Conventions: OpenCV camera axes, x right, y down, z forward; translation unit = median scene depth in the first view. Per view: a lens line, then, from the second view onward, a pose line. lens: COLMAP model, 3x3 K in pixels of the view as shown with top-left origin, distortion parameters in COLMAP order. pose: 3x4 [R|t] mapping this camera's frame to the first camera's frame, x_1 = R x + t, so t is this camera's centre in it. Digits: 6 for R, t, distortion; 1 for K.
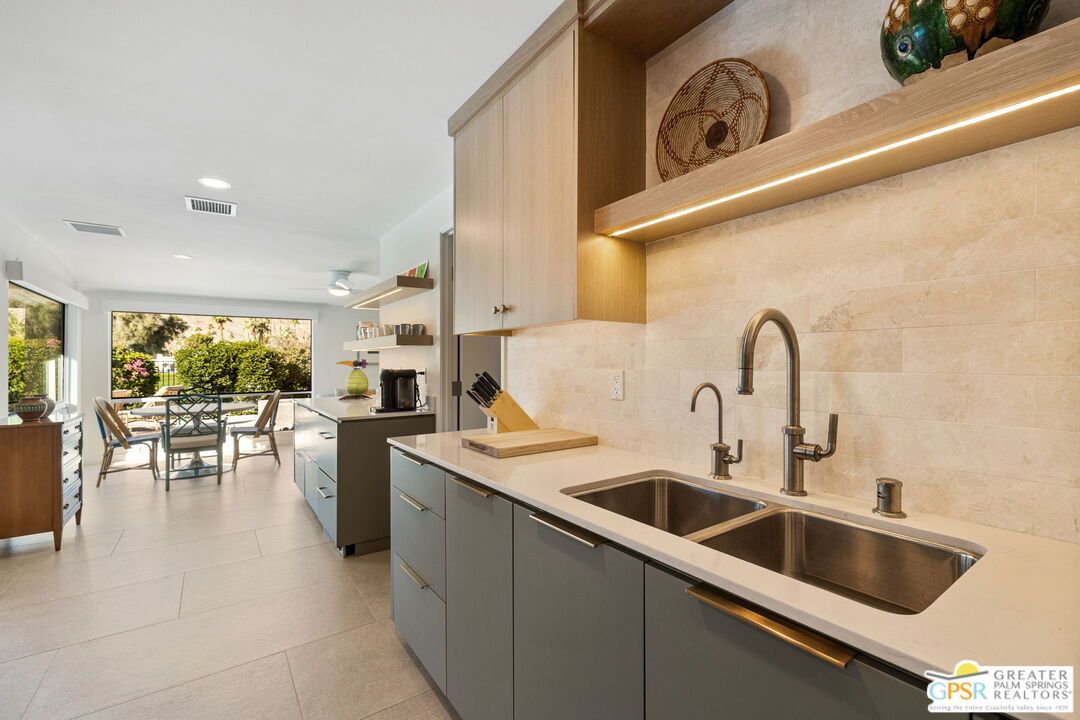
lens RADIAL K [[459.5, 0, 540.3], [0, 459.5, 362.0], [0, 0, 1]] dist [0.000352, 0.000125]
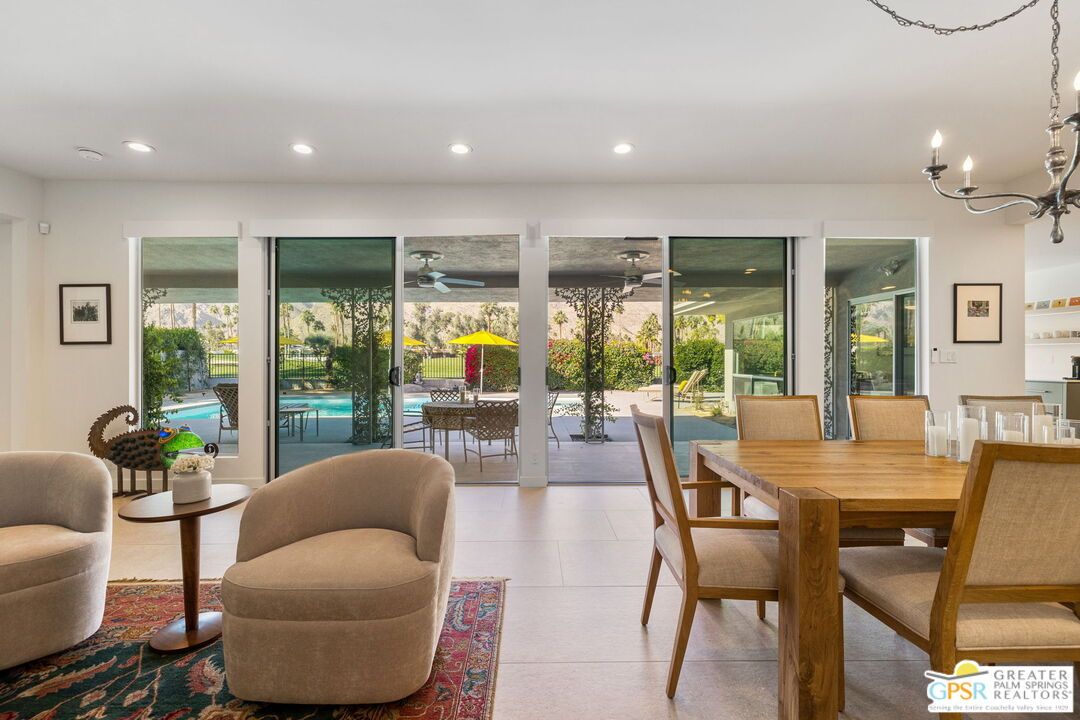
lens RADIAL K [[465.7, 0, 538.5], [0, 465.7, 357.2], [0, 0, 1]] dist [0.002027, 0.000411]
pose [[0.817756, 0.004935, -0.575543, -0.491823], [-0.004235, 0.999988, 0.002558, 0.012002], [0.575549, 0.000345, 0.817767, -0.822367]]
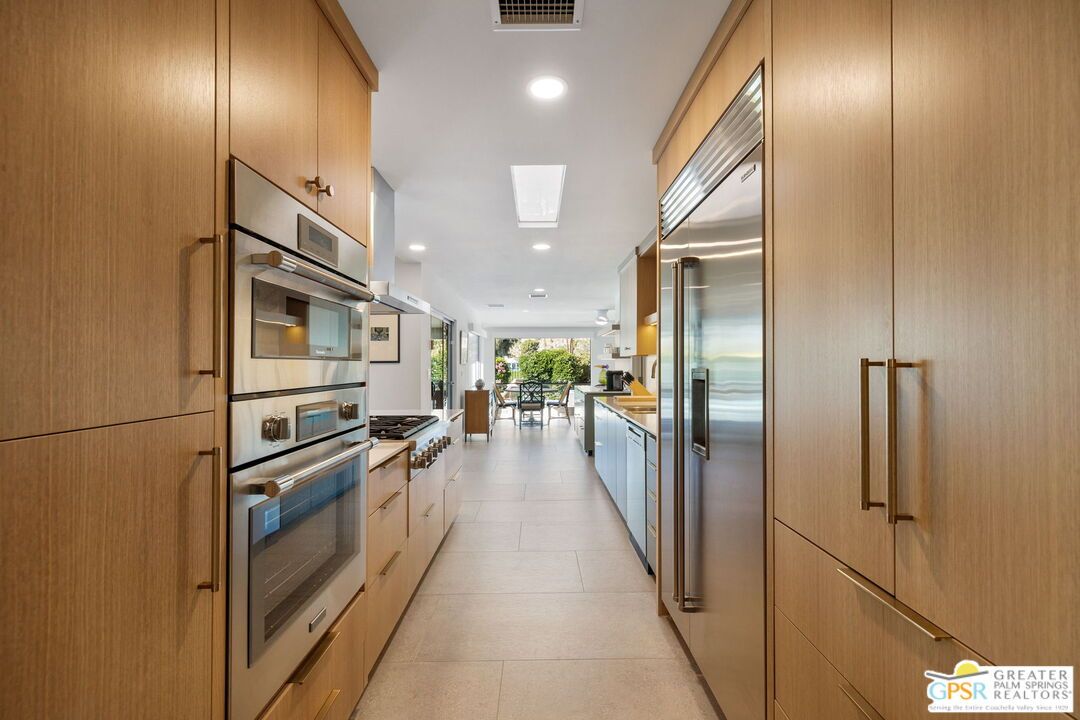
lens RADIAL K [[459.5, 0, 540.3], [0, 459.5, 362.0], [0, 0, 1]] dist [0.000352, 0.000125]
pose [[0.816370, -0.000092, -0.577529, 0.285159], [0.000289, 1.000000, 0.000249, -0.010383], [0.577529, -0.000370, 0.816370, -0.400757]]
